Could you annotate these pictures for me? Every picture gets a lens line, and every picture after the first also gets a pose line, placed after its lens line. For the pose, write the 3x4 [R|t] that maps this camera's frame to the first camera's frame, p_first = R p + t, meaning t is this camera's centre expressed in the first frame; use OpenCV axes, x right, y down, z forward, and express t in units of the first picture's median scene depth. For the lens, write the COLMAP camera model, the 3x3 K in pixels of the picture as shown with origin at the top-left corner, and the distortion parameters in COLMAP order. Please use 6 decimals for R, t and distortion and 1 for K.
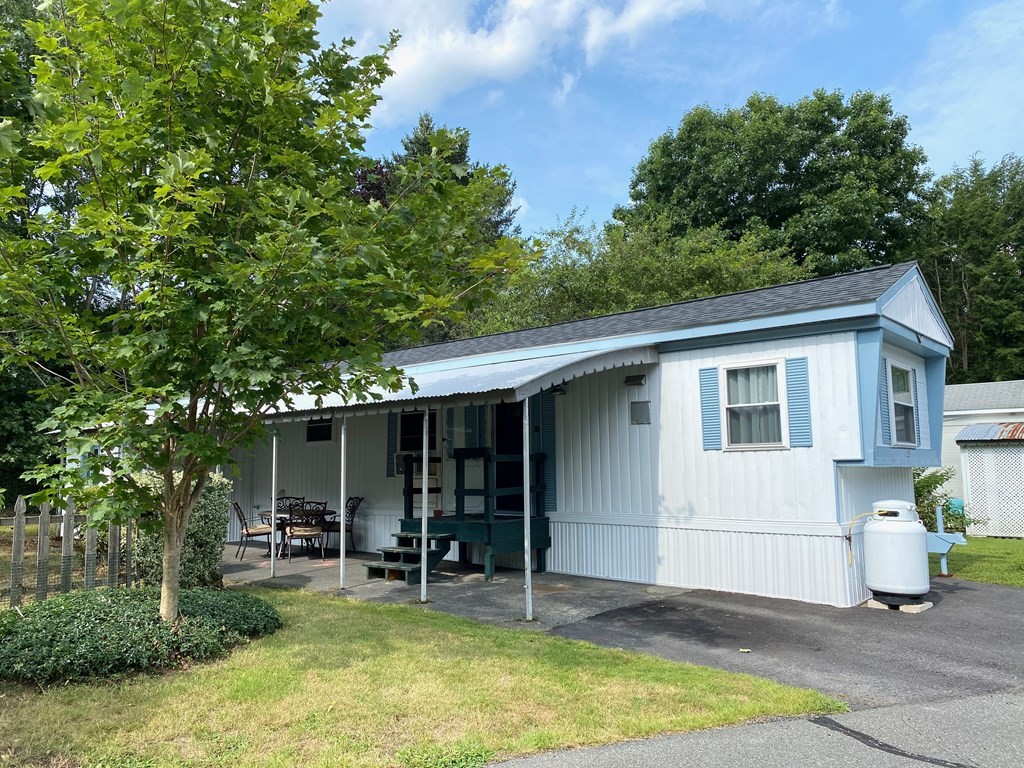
lens RADIAL K [[784.3, 0, 511.8], [0, 784.3, 389.8], [0, 0, 1]] dist [0.010590, -0.005155]
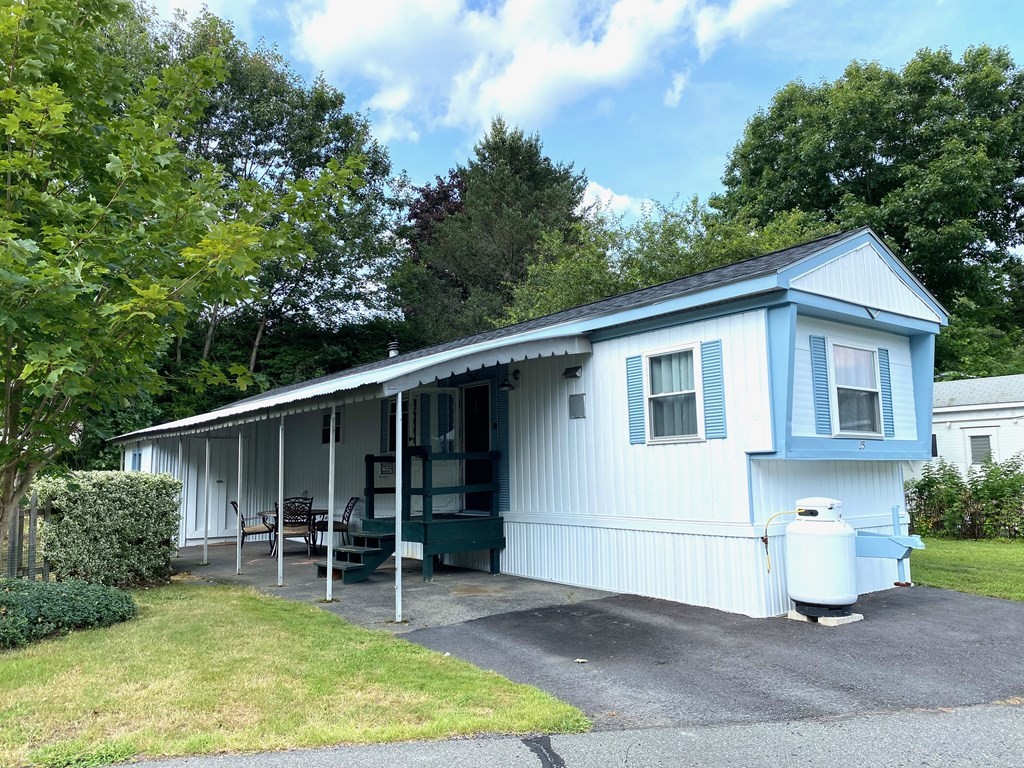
lens RADIAL K [[785.5, 0, 512.4], [0, 785.5, 379.5], [0, 0, 1]] dist [0.014642, -0.007104]
pose [[0.980071, -0.031345, -0.196157, 0.274034], [0.027888, 0.999404, -0.020363, 0.014088], [0.196678, 0.014486, 0.980361, 0.054211]]
